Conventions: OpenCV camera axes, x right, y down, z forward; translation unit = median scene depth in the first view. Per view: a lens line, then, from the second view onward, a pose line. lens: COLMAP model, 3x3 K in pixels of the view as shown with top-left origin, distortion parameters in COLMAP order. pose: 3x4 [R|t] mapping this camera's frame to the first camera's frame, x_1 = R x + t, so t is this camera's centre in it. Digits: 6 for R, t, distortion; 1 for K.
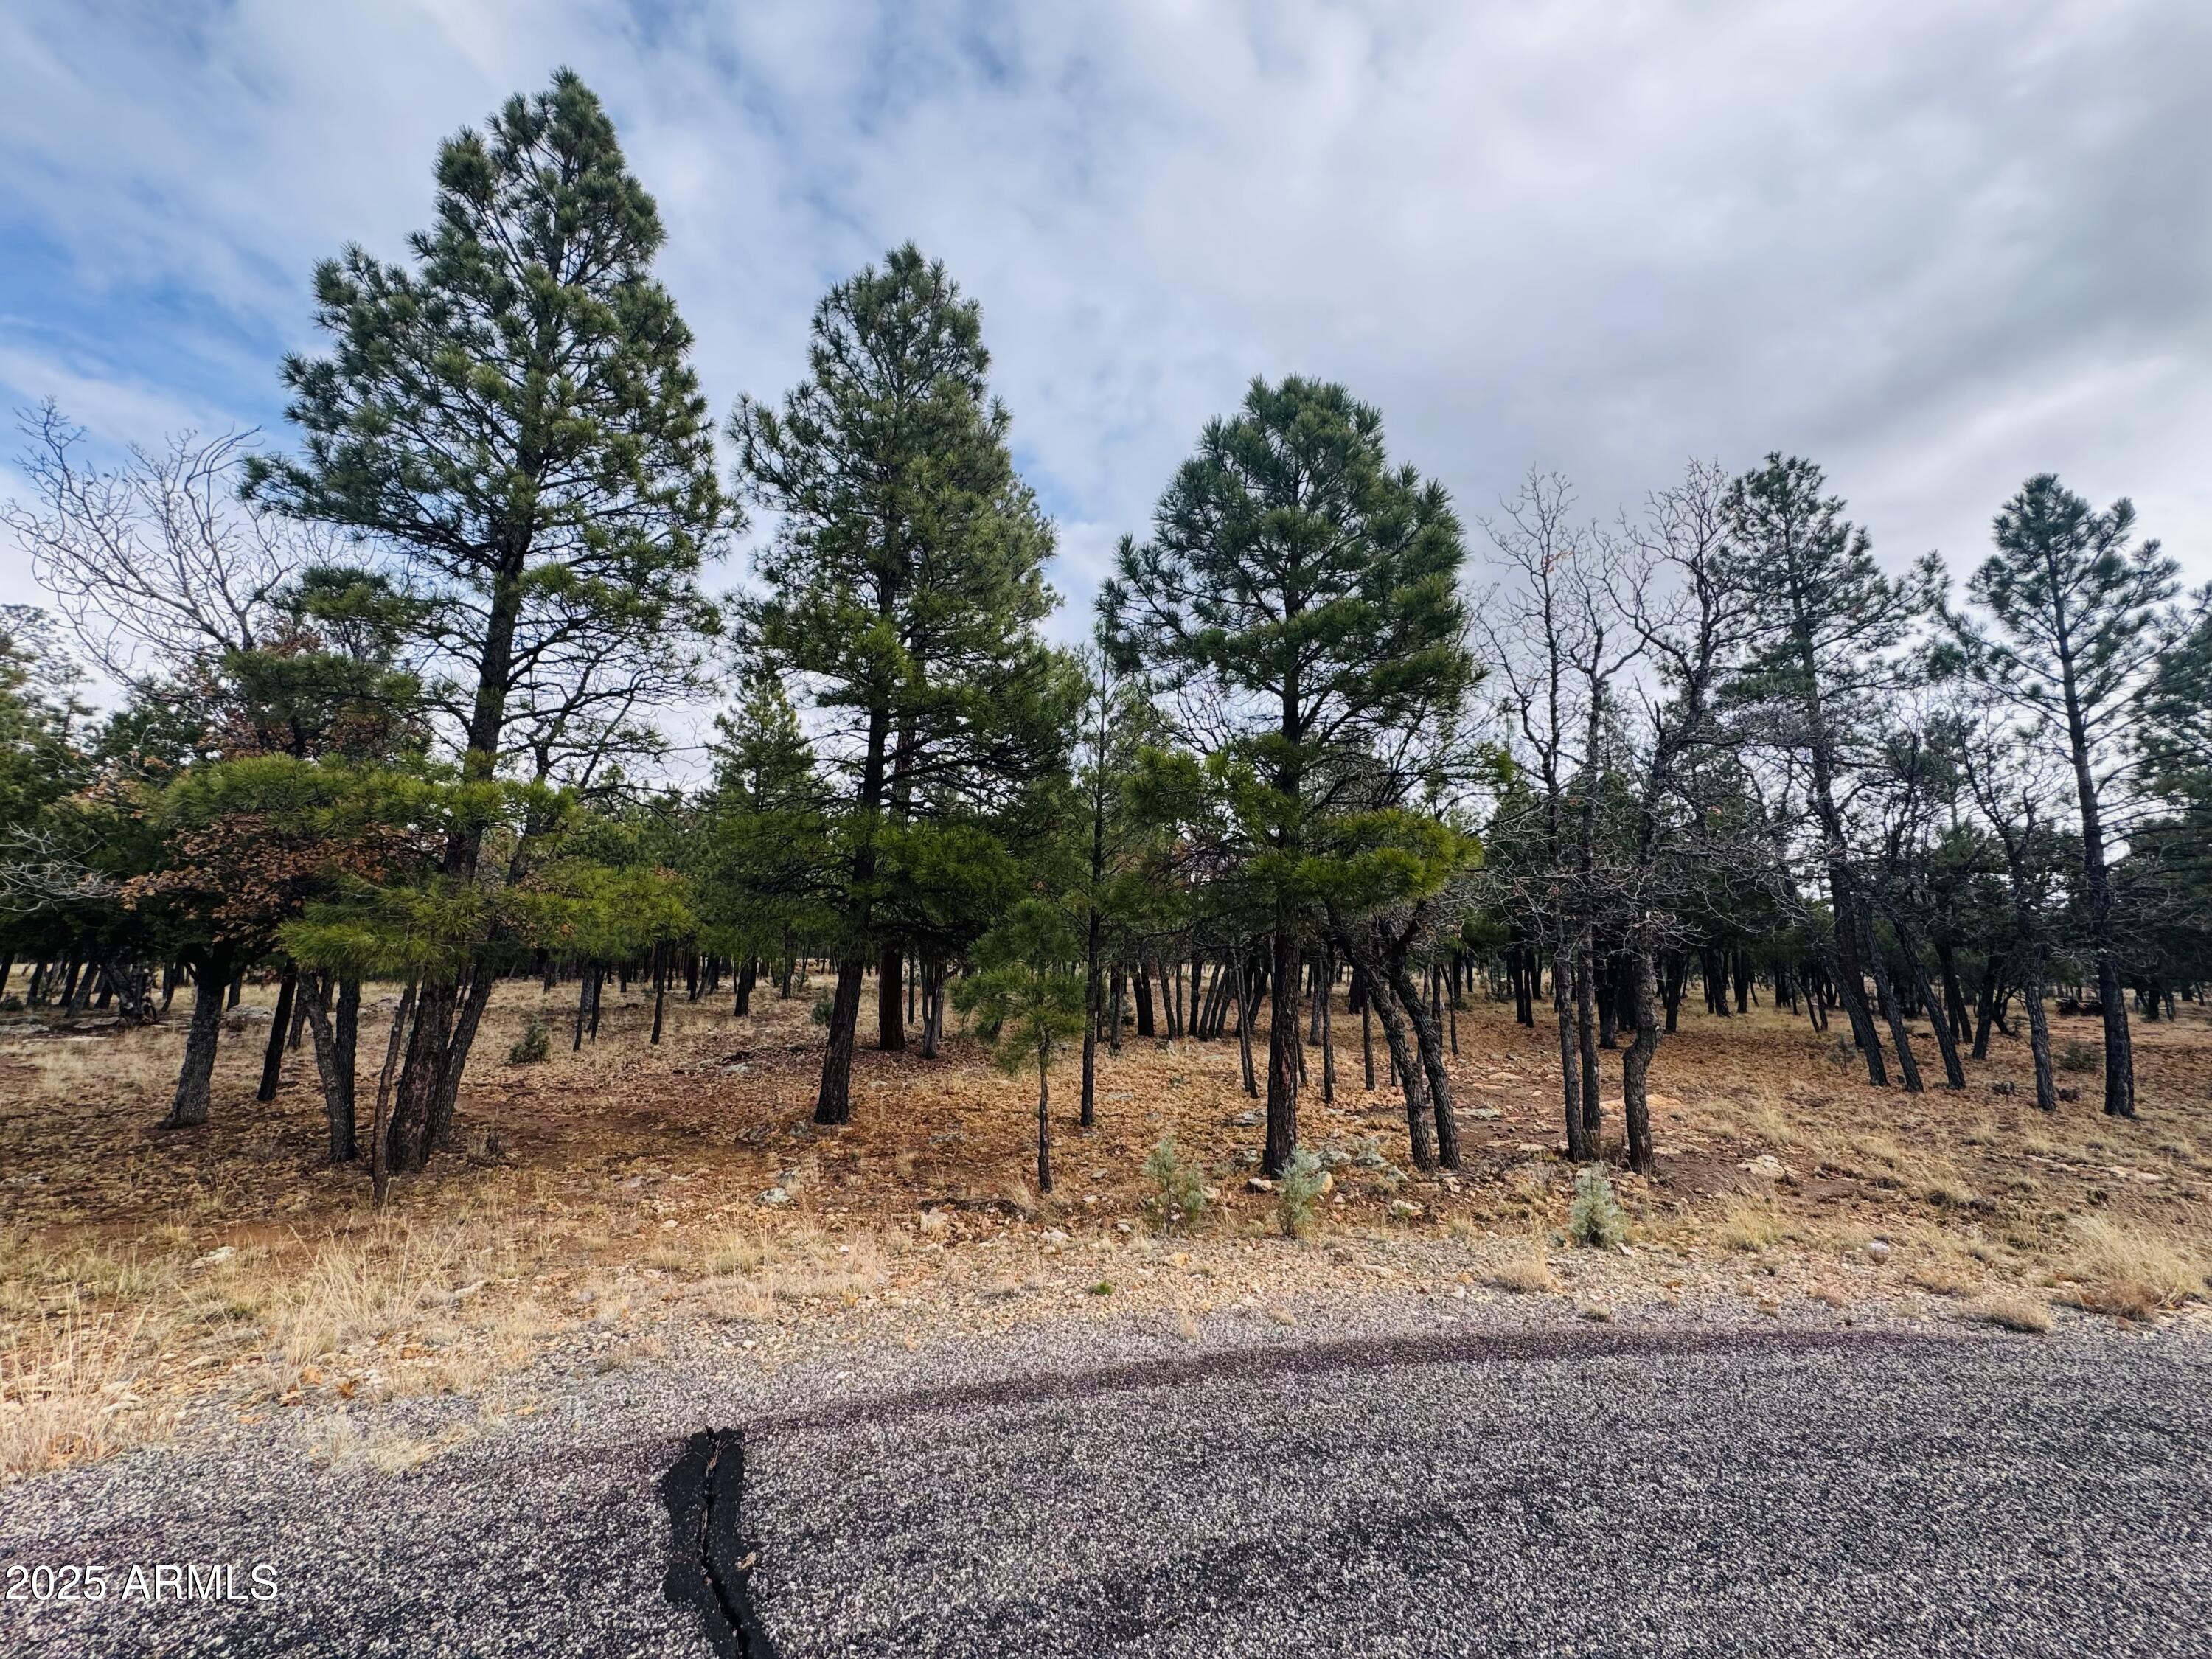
lens RADIAL K [[884.1, 0, 1107.2], [0, 884.1, 799.9], [0, 0, 1]] dist [0.000319, -0.000111]
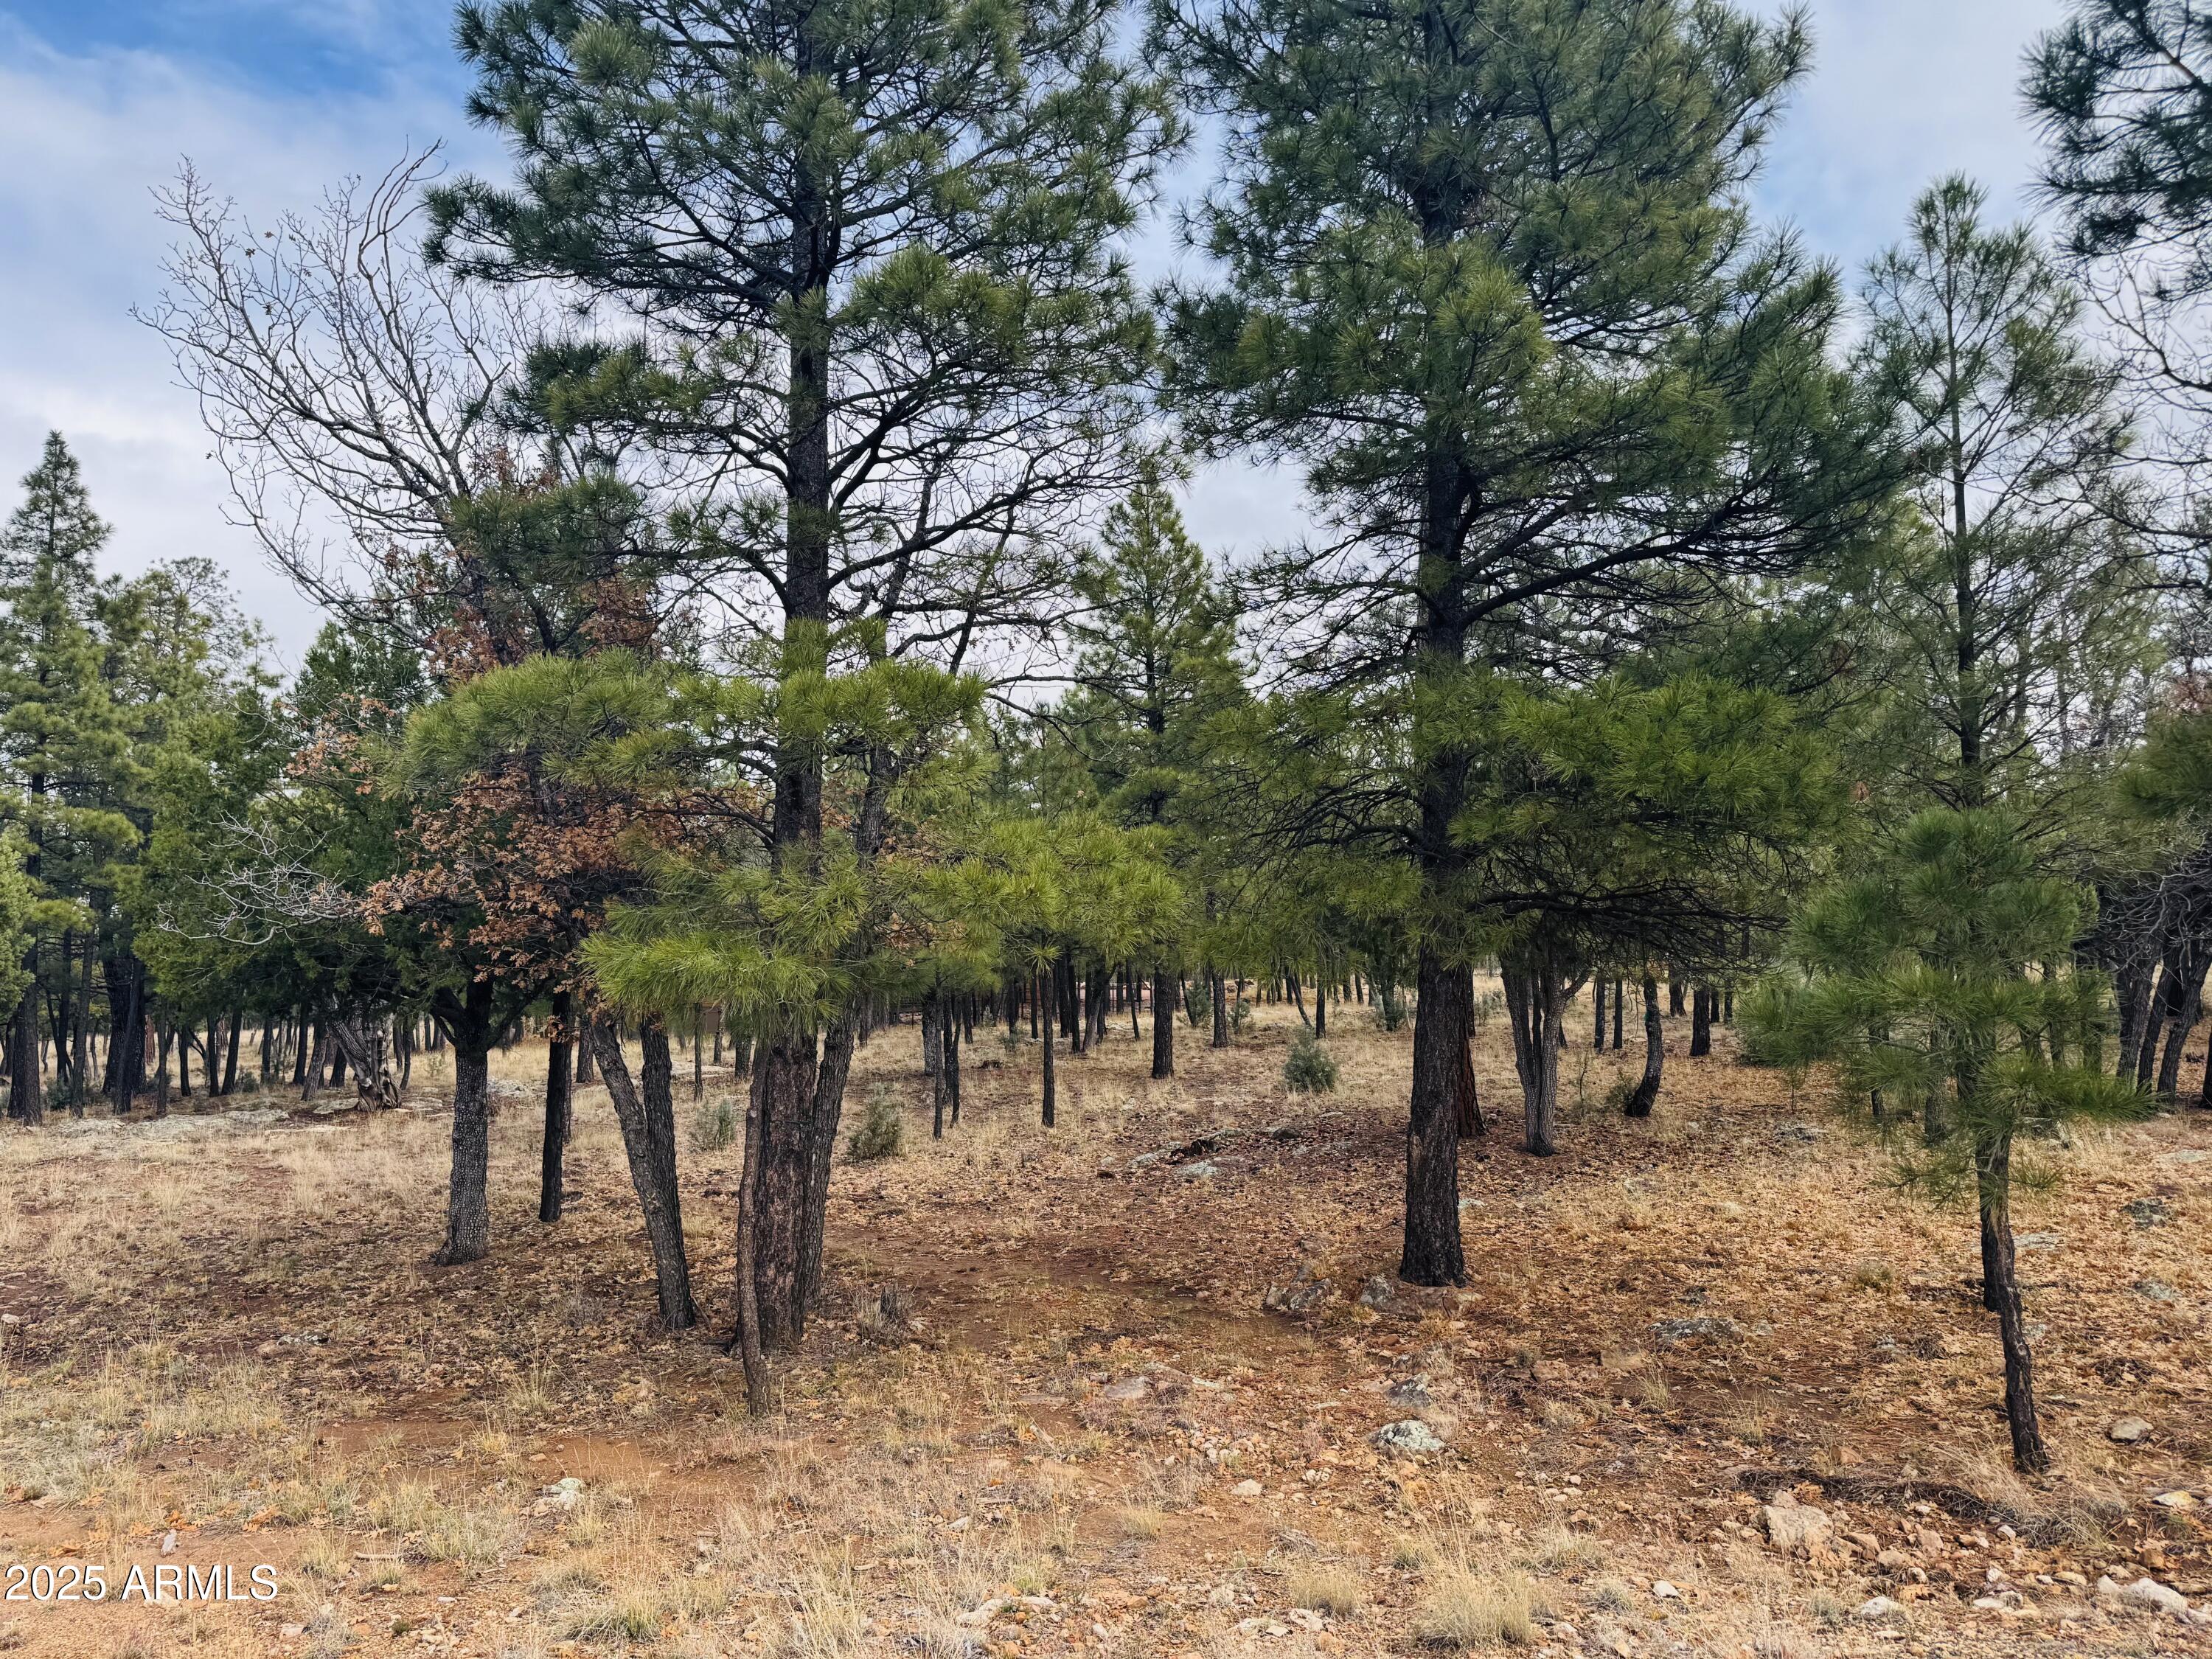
lens RADIAL K [[1555.9, 0, 1113.6], [0, 1555.9, 762.7], [0, 0, 1]] dist [0.135092, -0.216062]
pose [[0.926251, -0.089929, -0.366022, -0.130608], [0.106249, 0.994034, 0.024647, 0.021451], [0.361622, -0.061719, 0.930280, 0.096944]]
